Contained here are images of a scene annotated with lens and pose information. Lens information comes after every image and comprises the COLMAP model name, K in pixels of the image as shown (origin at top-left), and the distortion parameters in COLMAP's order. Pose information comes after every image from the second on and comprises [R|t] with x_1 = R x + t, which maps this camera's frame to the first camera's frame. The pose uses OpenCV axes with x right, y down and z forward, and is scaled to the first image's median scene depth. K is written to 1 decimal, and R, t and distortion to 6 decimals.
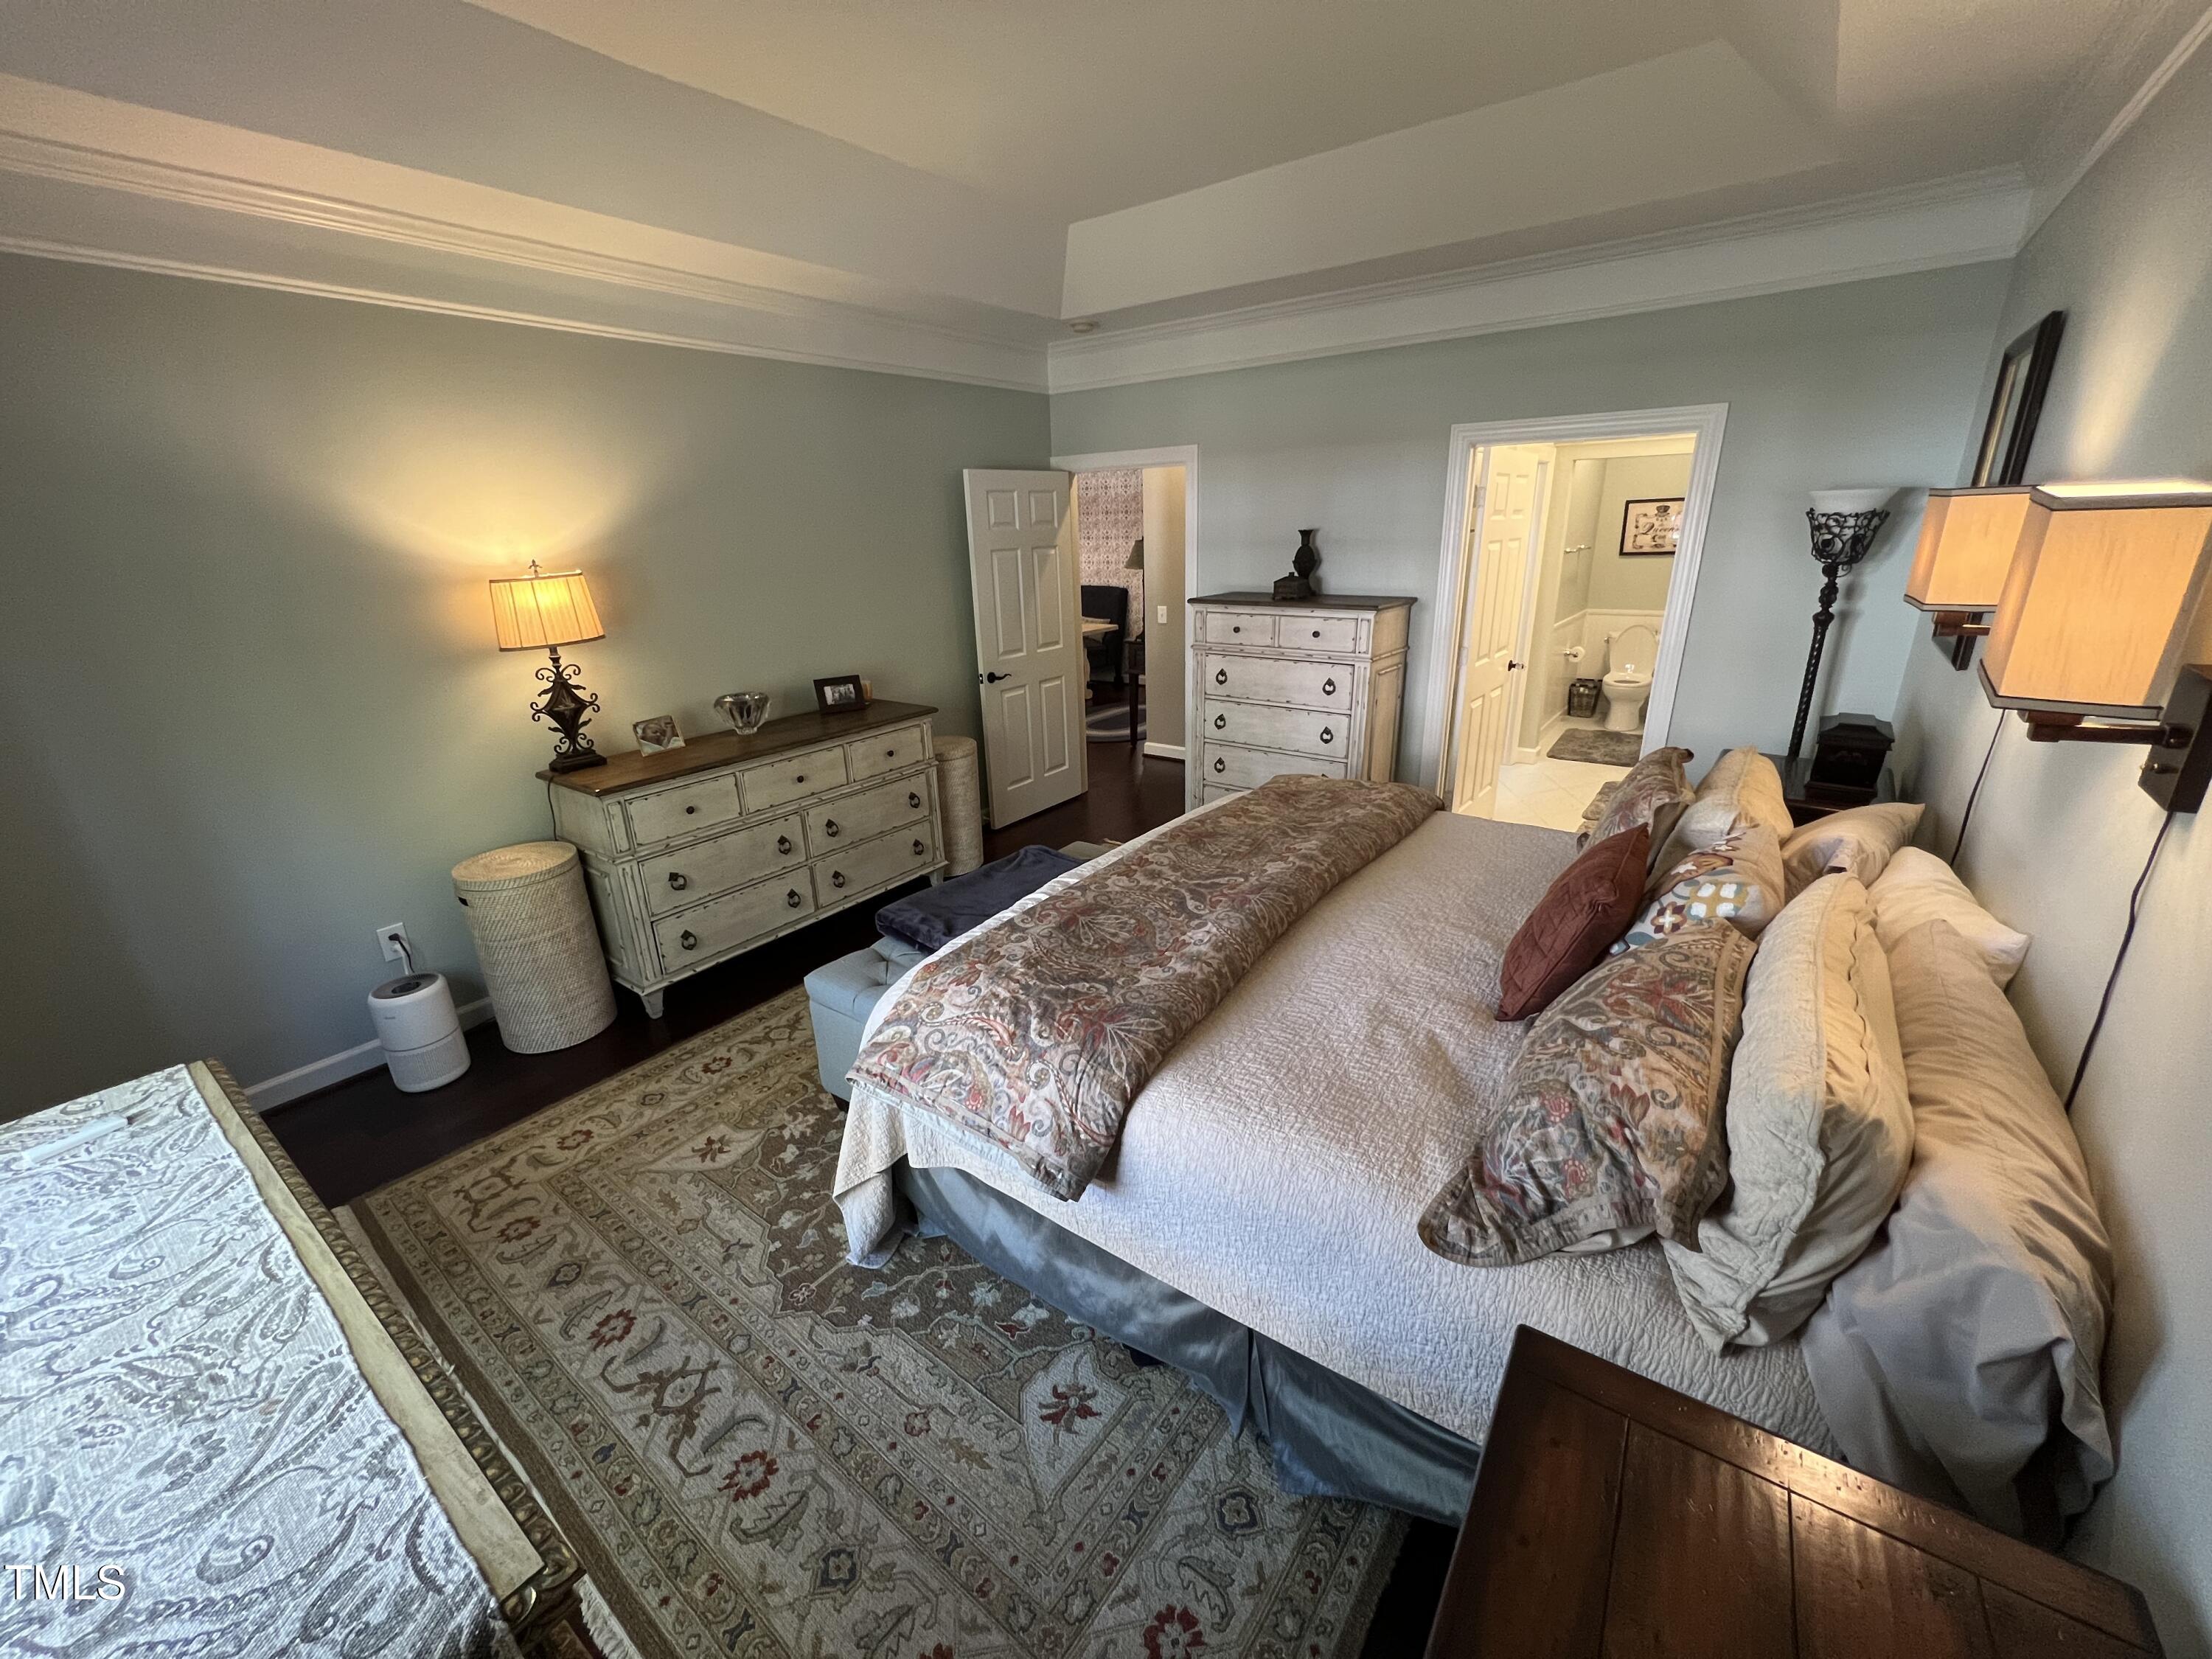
lens RADIAL K [[880.0, 0, 1092.2], [0, 880.0, 830.8], [0, 0, 1]] dist [-0.001754, -0.000067]
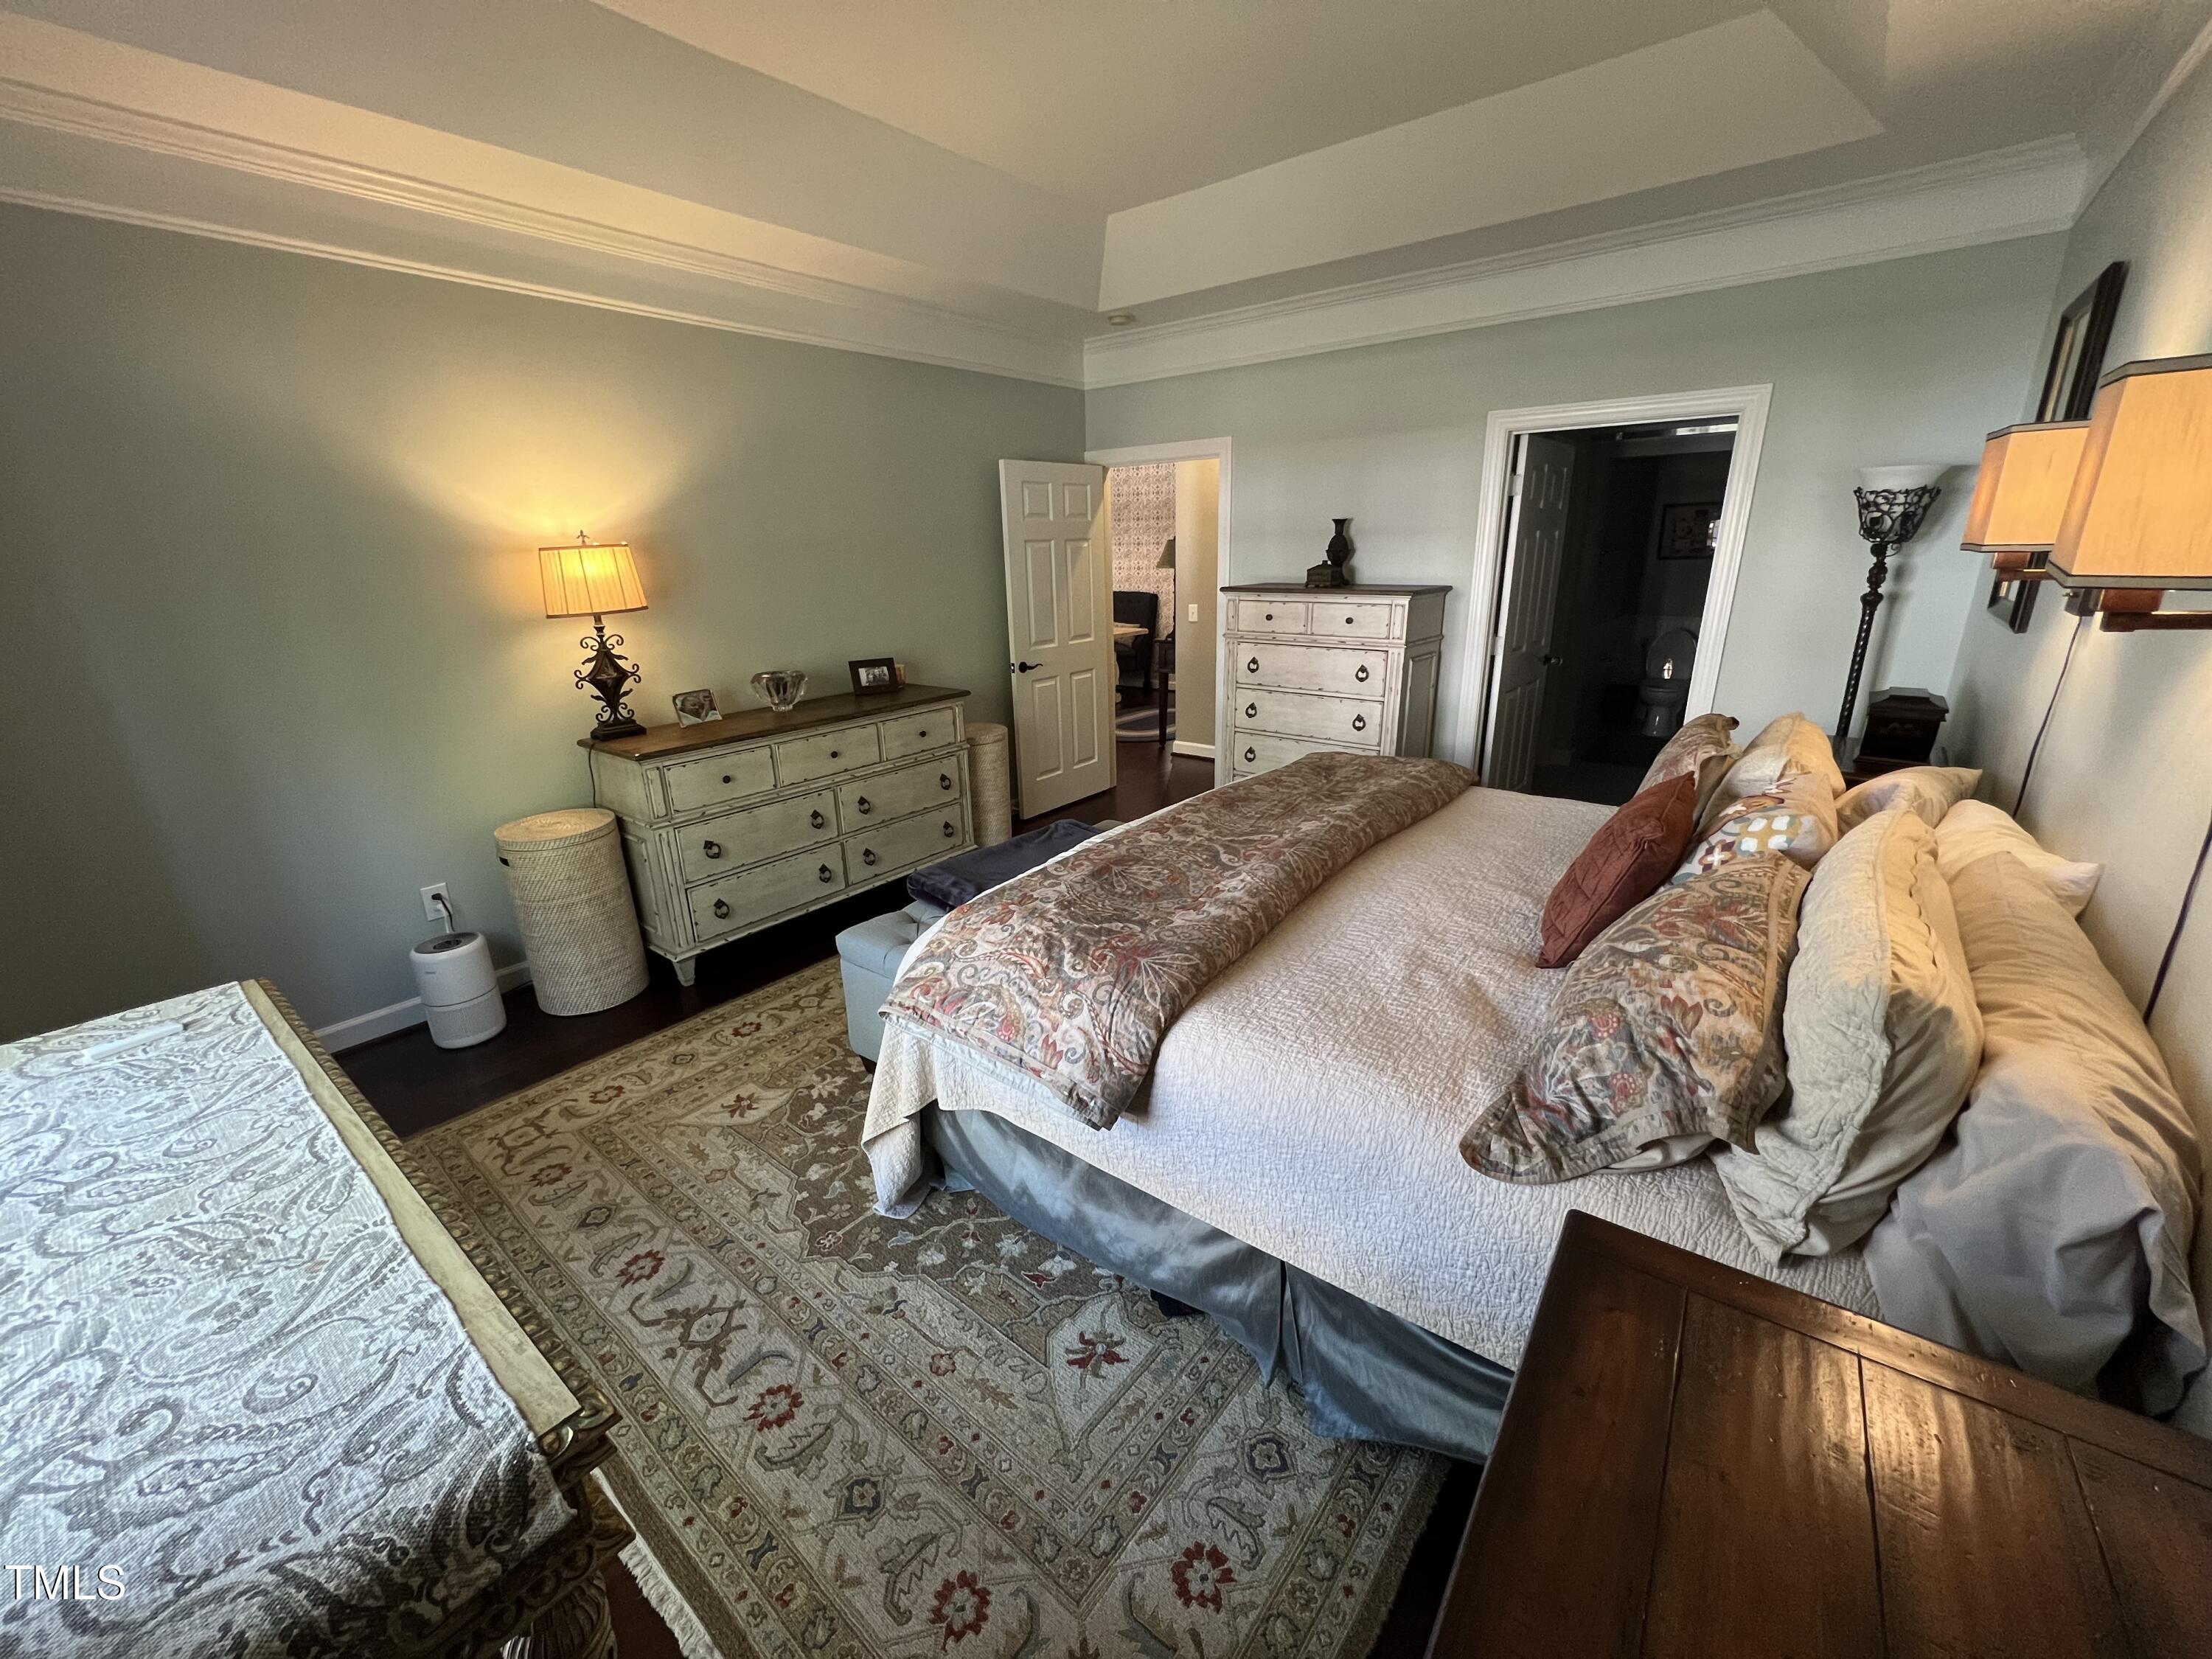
lens RADIAL K [[880.0, 0, 1091.8], [0, 880.0, 830.7], [0, 0, 1]] dist [-0.001754, -0.000067]
pose [[0.999479, 0.014926, -0.028603, -0.012250], [-0.015542, 0.999649, -0.021458, 0.095570], [0.028273, 0.021892, 0.999360, 0.001460]]
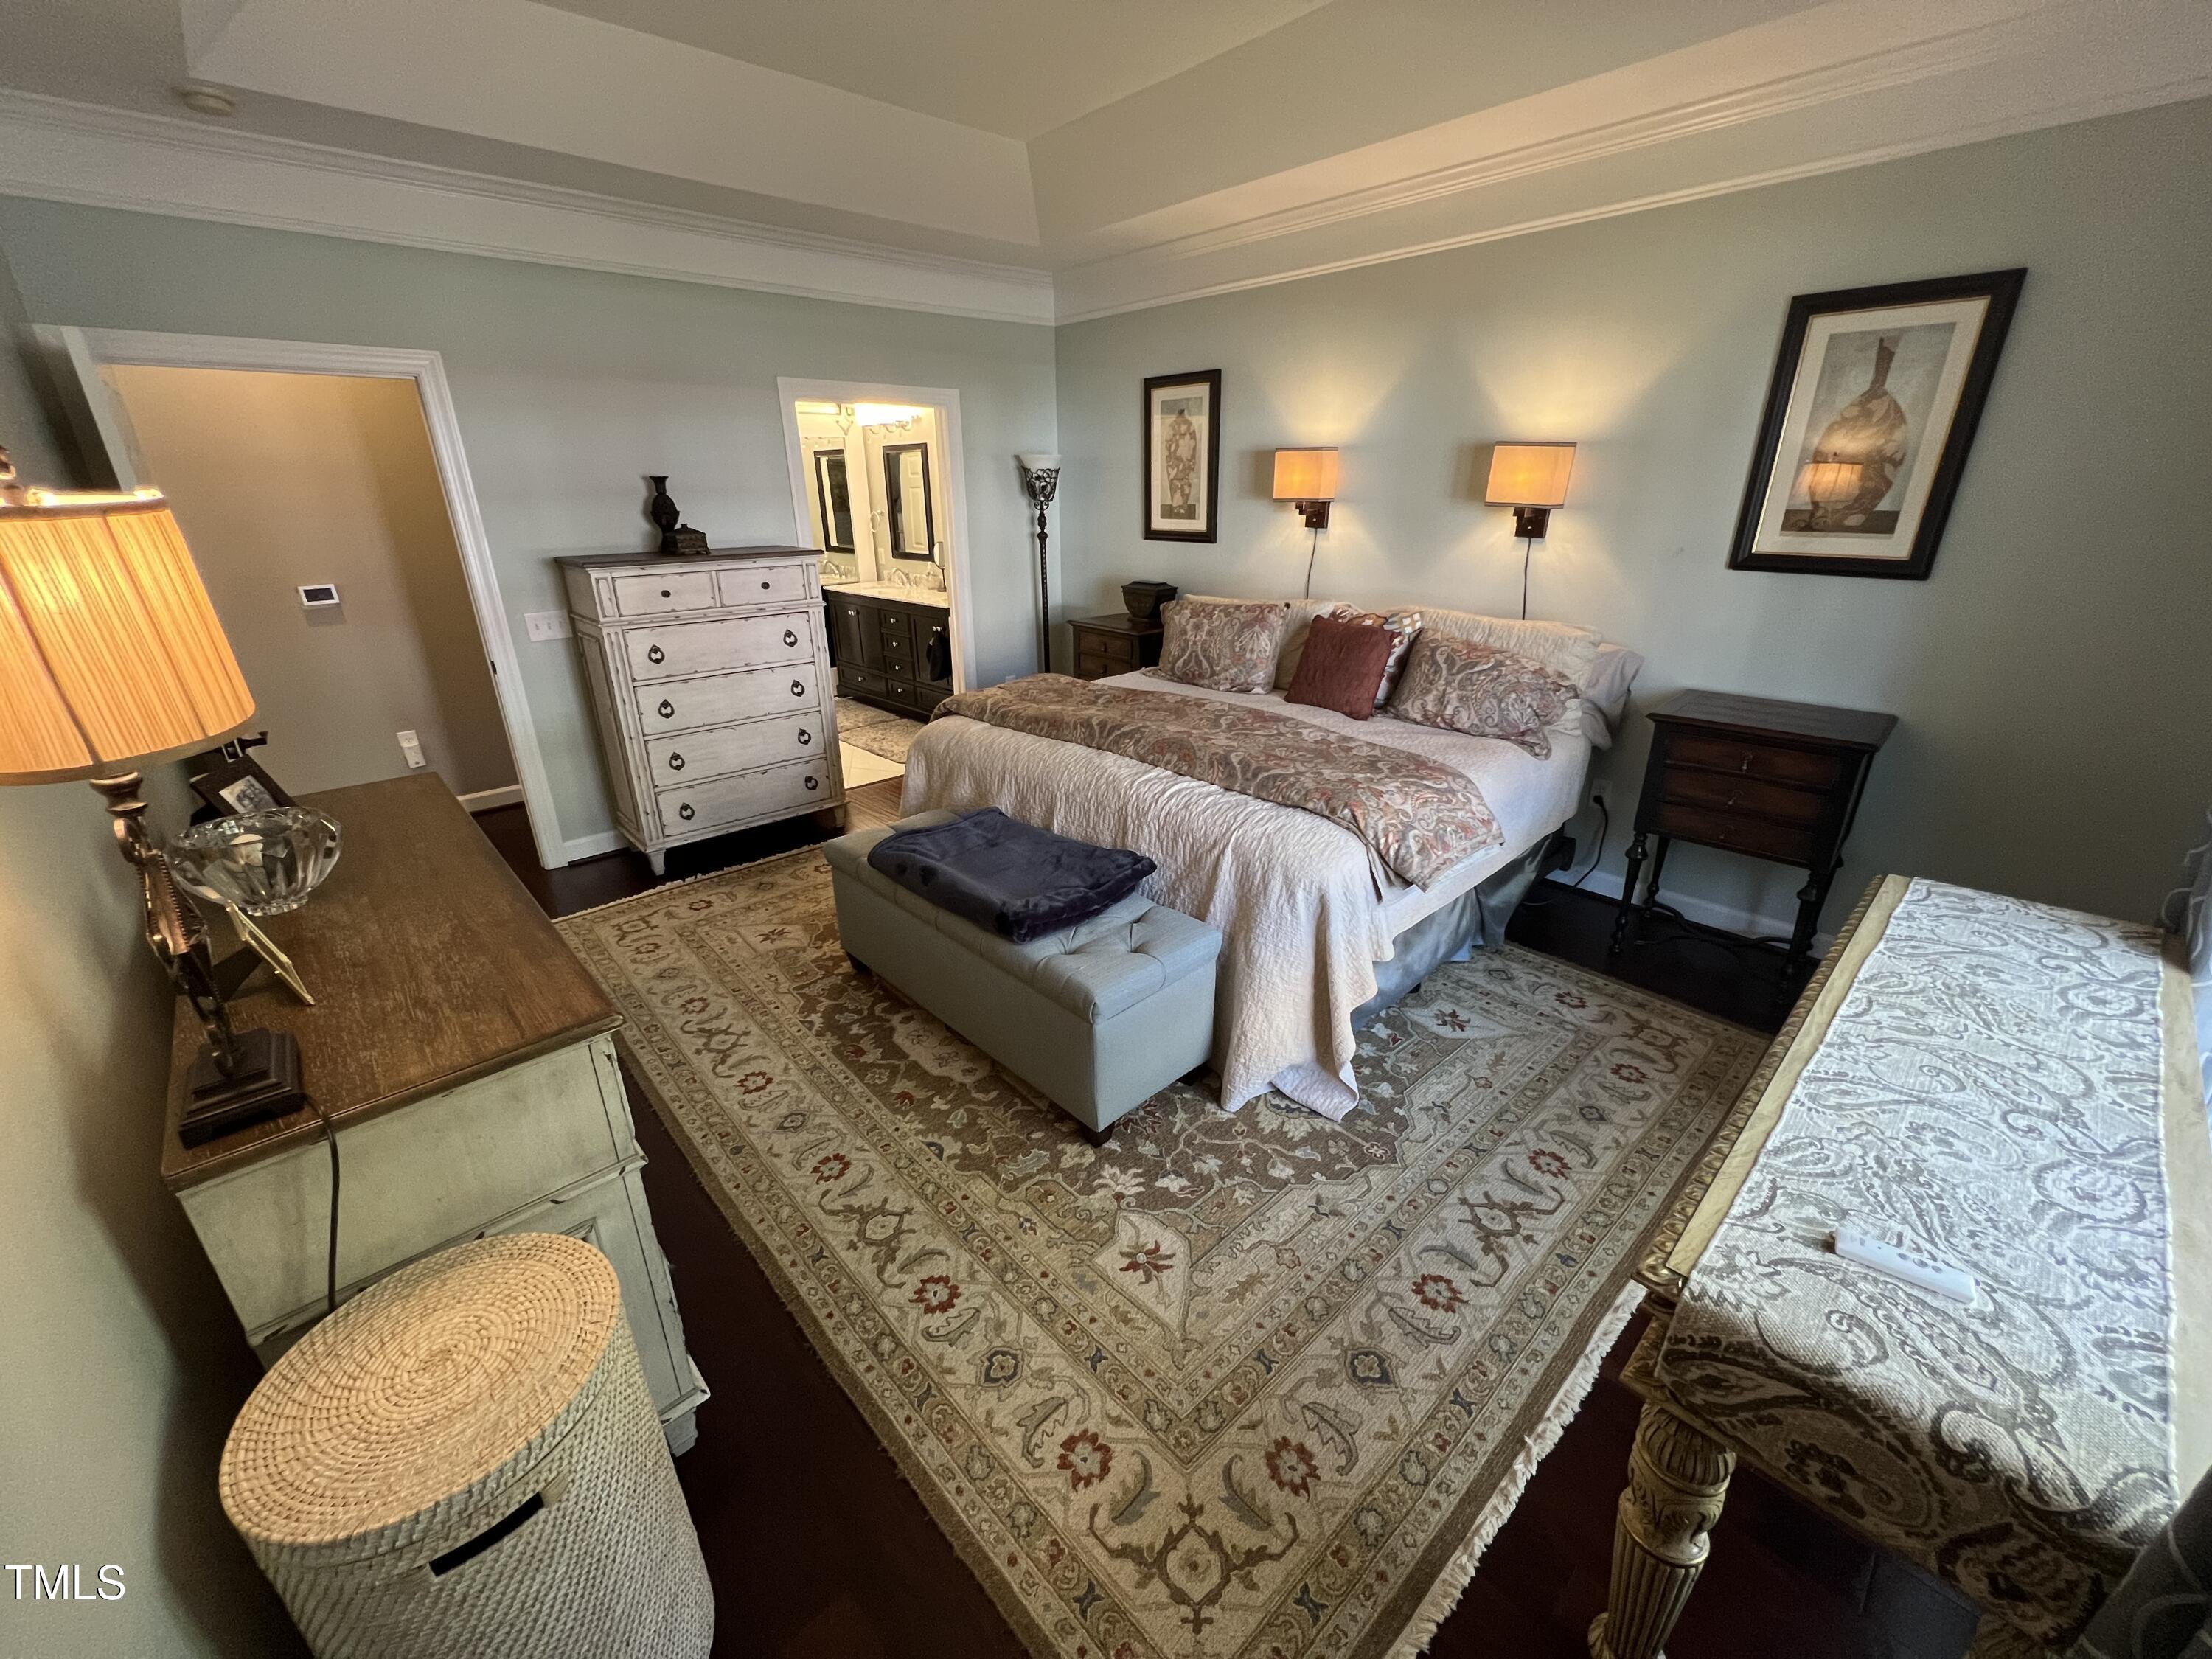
lens RADIAL K [[880.0, 0, 1101.4], [0, 880.0, 831.2], [0, 0, 1]] dist [-0.001754, -0.000067]
pose [[0.178633, -0.339144, 0.923619, -1.517389], [0.333516, 0.904014, 0.267442, -0.273993], [-0.925666, 0.260268, 0.274597, 1.111147]]
